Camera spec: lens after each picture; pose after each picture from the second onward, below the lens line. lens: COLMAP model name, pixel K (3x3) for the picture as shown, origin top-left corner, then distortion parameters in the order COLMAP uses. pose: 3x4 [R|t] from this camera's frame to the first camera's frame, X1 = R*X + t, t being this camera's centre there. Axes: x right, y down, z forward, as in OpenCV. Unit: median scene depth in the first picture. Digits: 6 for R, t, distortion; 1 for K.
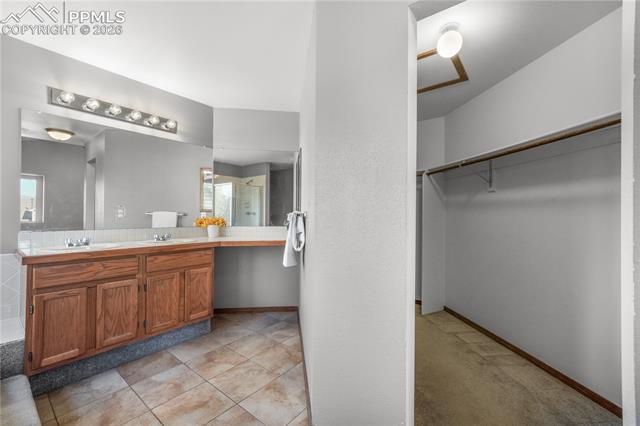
lens RADIAL K [[264.5, 0, 318.6], [0, 264.5, 214.7], [0, 0, 1]] dist [0.002224, 0.000194]
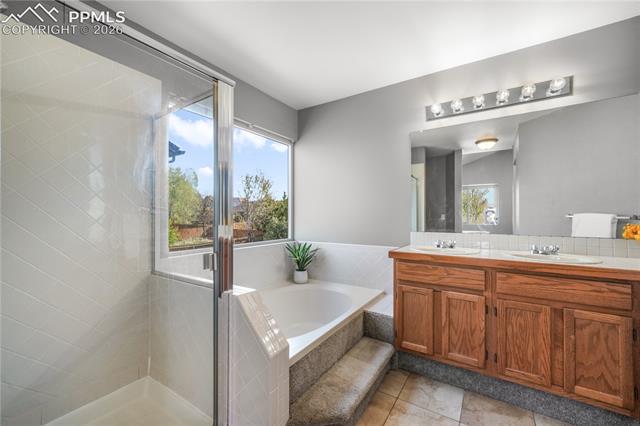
lens RADIAL K [[264.5, 0, 318.6], [0, 264.5, 214.7], [0, 0, 1]] dist [0.002224, 0.000194]
pose [[0.081751, -0.013187, -0.996566, 0.082912], [-0.000802, 0.999911, -0.013297, 0.001658], [0.996652, 0.001887, 0.081733, 0.421057]]
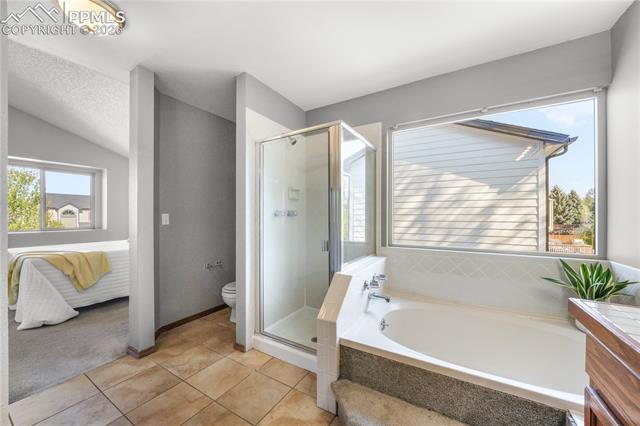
lens RADIAL K [[243.1, 0, 318.2], [0, 243.1, 214.5], [0, 0, 1]] dist [-0.010675, -0.000116]
pose [[-0.992804, -0.009708, -0.119354, -0.389877], [-0.009058, 0.999941, -0.005983, -0.002810], [0.119405, -0.004859, -0.992834, 1.056020]]
